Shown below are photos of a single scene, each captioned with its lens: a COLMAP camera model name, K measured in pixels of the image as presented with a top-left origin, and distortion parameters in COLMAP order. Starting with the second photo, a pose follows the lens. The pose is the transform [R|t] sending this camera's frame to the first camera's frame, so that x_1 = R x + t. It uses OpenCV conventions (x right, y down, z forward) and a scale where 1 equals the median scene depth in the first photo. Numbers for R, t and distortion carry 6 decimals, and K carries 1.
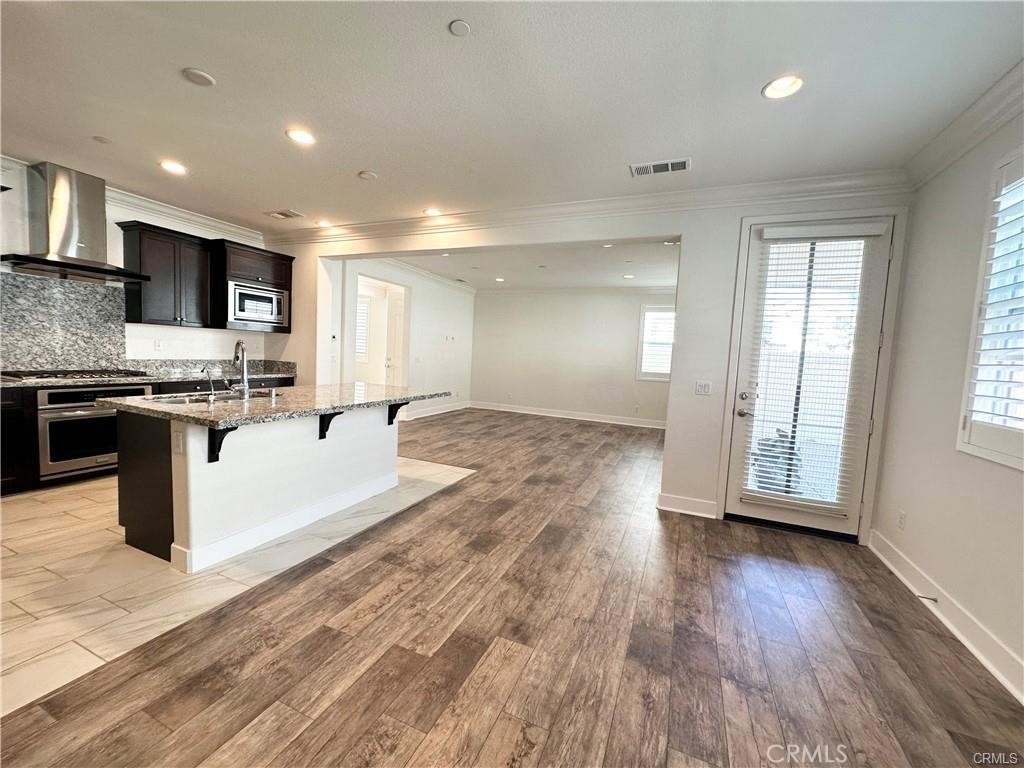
lens RADIAL K [[408.0, 0, 512.6], [0, 408.0, 382.4], [0, 0, 1]] dist [-0.002982, 0.000039]
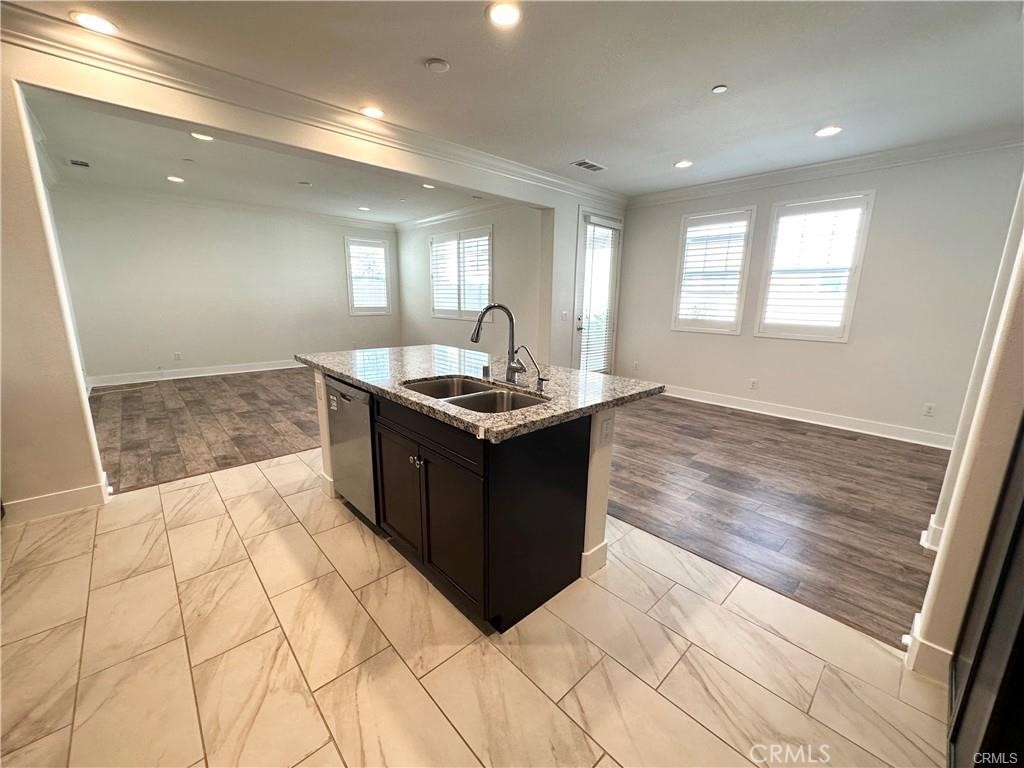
lens RADIAL K [[408.0, 0, 512.5], [0, 408.0, 382.2], [0, 0, 1]] dist [-0.002982, 0.000039]
pose [[0.406388, -0.233334, 0.883405, -1.095595], [0.069654, 0.971941, 0.224676, -0.107394], [-0.911042, -0.029773, 0.411238, 0.559330]]
